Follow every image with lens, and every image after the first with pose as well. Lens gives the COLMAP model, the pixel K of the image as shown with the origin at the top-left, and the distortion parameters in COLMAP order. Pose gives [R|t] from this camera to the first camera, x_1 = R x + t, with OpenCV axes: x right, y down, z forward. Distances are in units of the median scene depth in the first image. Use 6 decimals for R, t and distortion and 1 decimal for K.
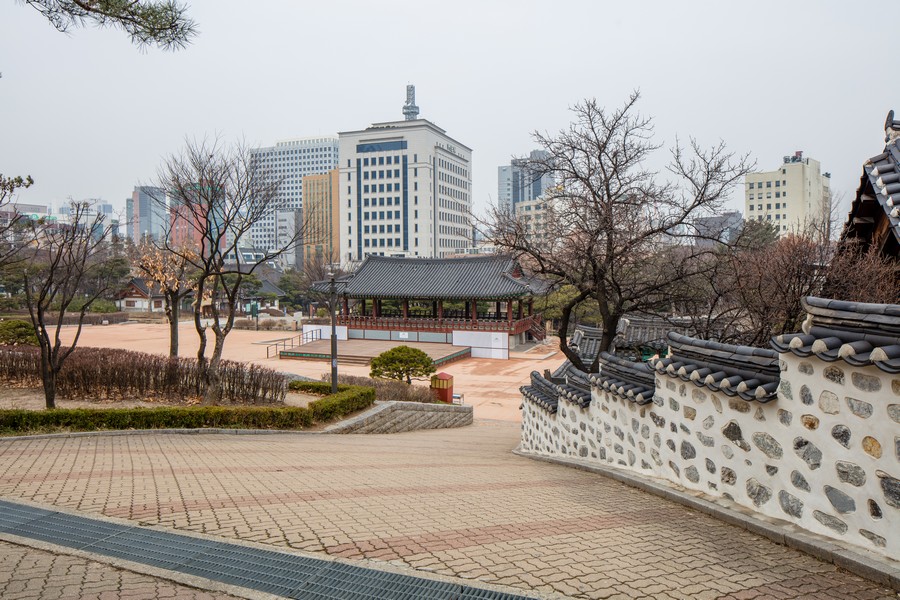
lens RADIAL K [[610.5, 0, 444.9], [0, 610.5, 267.8], [0, 0, 1]] dist [-0.004418, 0.000547]
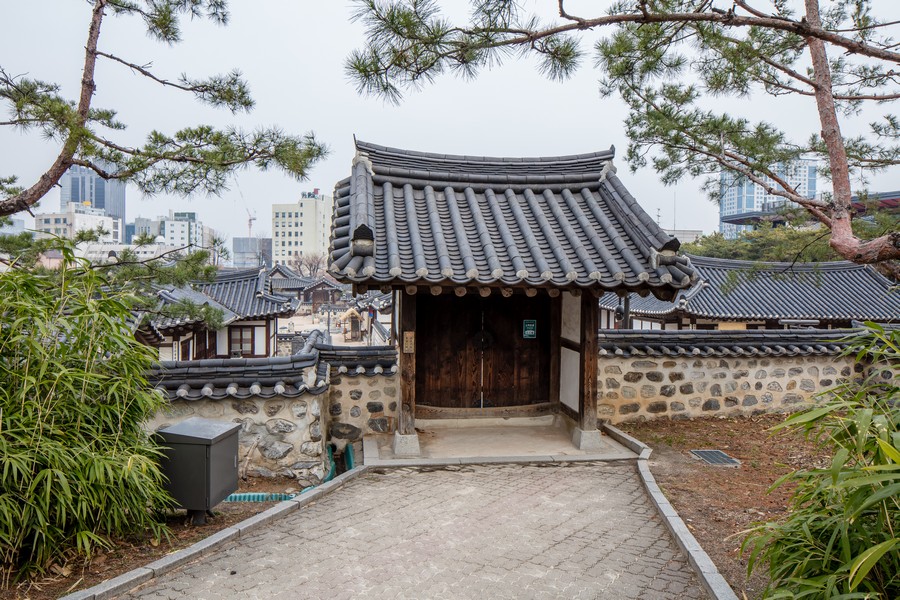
lens RADIAL K [[610.5, 0, 444.9], [0, 610.5, 298.8], [0, 0, 1]] dist [-0.004418, 0.000547]
pose [[0.841191, -0.001502, 0.540736, 0.149802], [-0.015042, 0.999544, 0.026176, -0.012172], [-0.540529, -0.030153, 0.840785, -0.133321]]
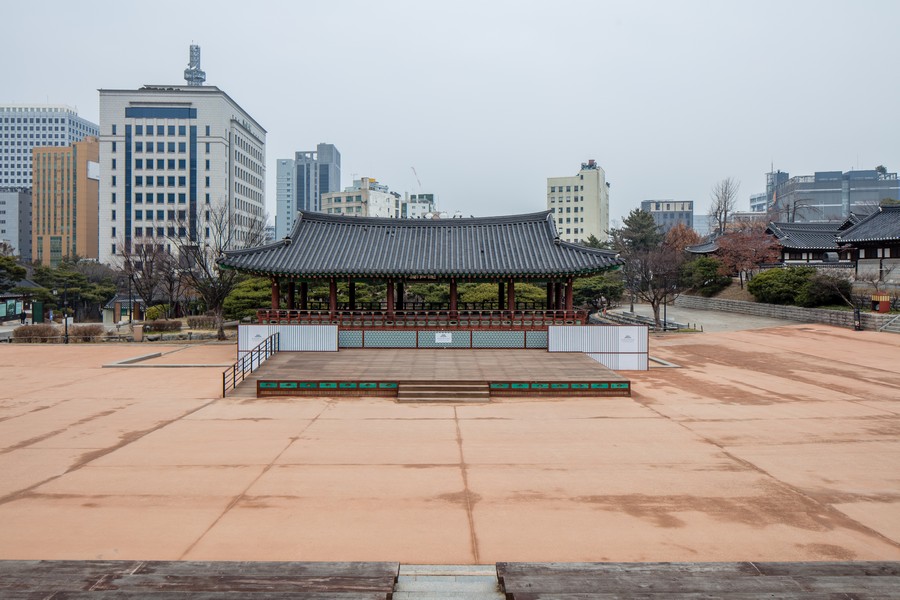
lens RADIAL K [[610.5, 0, 442.1], [0, 610.5, 267.2], [0, 0, 1]] dist [-0.004418, 0.000547]
pose [[0.921244, 0.011586, 0.388814, -0.072909], [-0.007007, 0.999888, -0.013193, 0.012849], [-0.388923, 0.009429, 0.921222, 0.118585]]
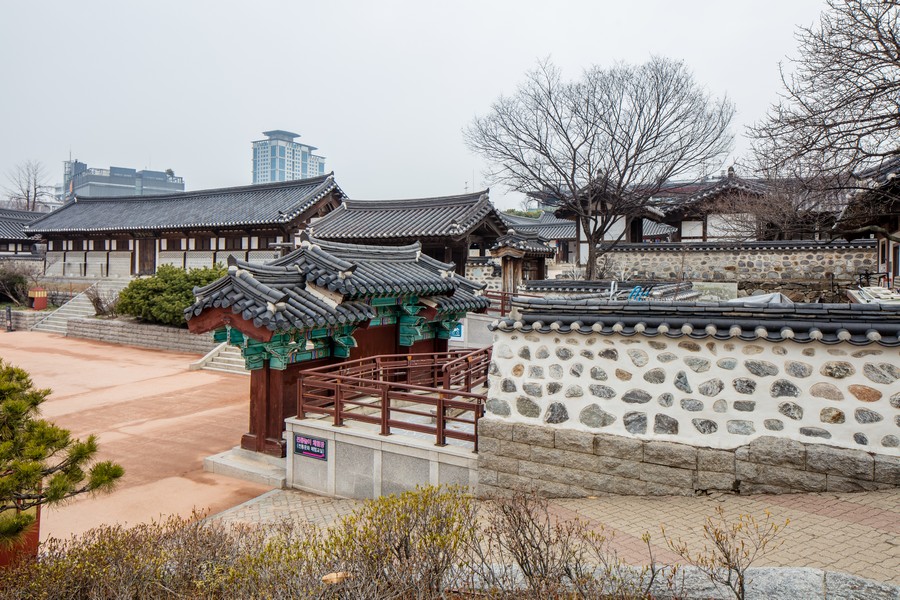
lens RADIAL K [[610.5, 0, 442.6], [0, 610.5, 271.9], [0, 0, 1]] dist [-0.004418, 0.000547]
pose [[0.155422, 0.000959, 0.987848, -0.025701], [-0.002673, 0.999996, -0.000551, 0.012572], [-0.987845, -0.002555, 0.155424, 0.099620]]
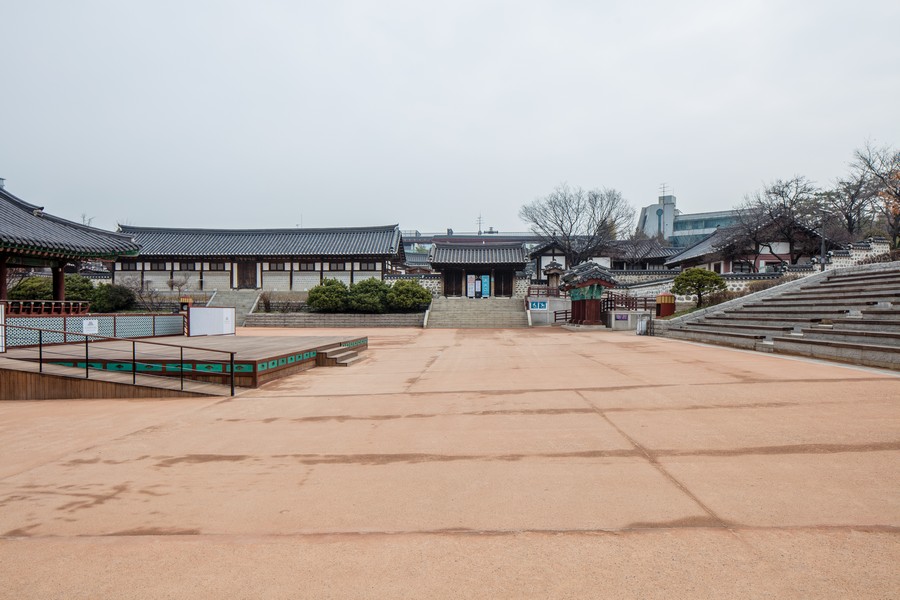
lens RADIAL K [[620.5, 0, 444.5], [0, 620.5, 304.3], [0, 0, 1]] dist [-0.000416, 0.000123]
pose [[-0.323474, 0.017666, 0.946072, -0.132415], [0.008980, 0.999838, -0.015599, 0.025372], [-0.946194, 0.003450, -0.323580, 0.225289]]
